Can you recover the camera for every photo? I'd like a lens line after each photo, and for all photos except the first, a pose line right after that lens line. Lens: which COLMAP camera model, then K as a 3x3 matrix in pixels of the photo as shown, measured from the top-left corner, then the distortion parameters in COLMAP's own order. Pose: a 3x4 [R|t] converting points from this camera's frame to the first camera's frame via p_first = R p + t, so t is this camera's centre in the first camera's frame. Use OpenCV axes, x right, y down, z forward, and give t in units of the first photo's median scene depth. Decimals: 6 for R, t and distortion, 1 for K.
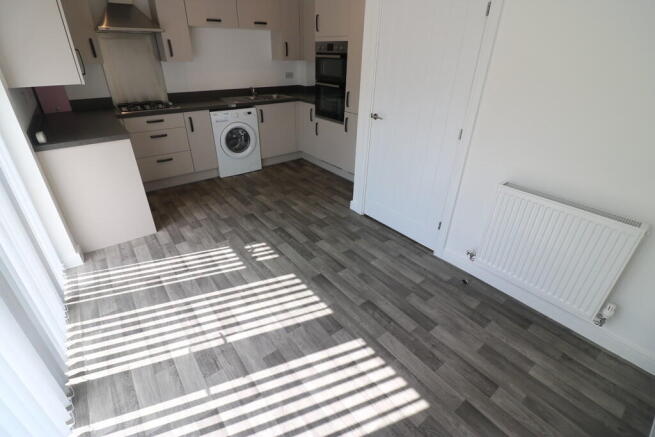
lens RADIAL K [[302.5, 0, 329.3], [0, 302.5, 219.0], [0, 0, 1]] dist [-0.015080, -0.006104]
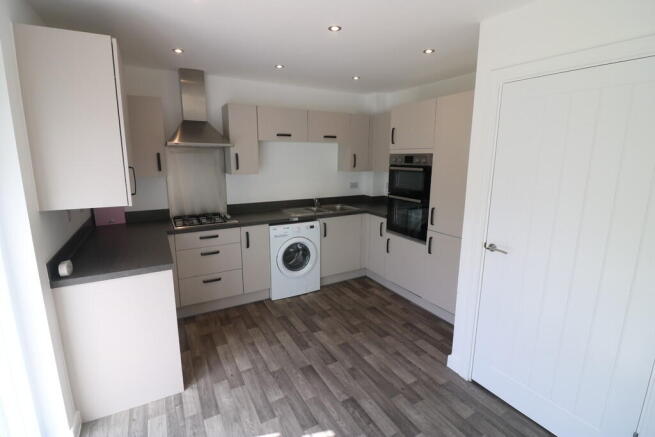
lens RADIAL K [[302.5, 0, 328.0], [0, 302.5, 218.5], [0, 0, 1]] dist [-0.015080, -0.006104]
pose [[0.989669, 0.017105, -0.142344, -0.107610], [-0.059685, 0.951887, -0.300579, -0.129503], [0.130354, 0.305970, 0.943075, 0.190848]]
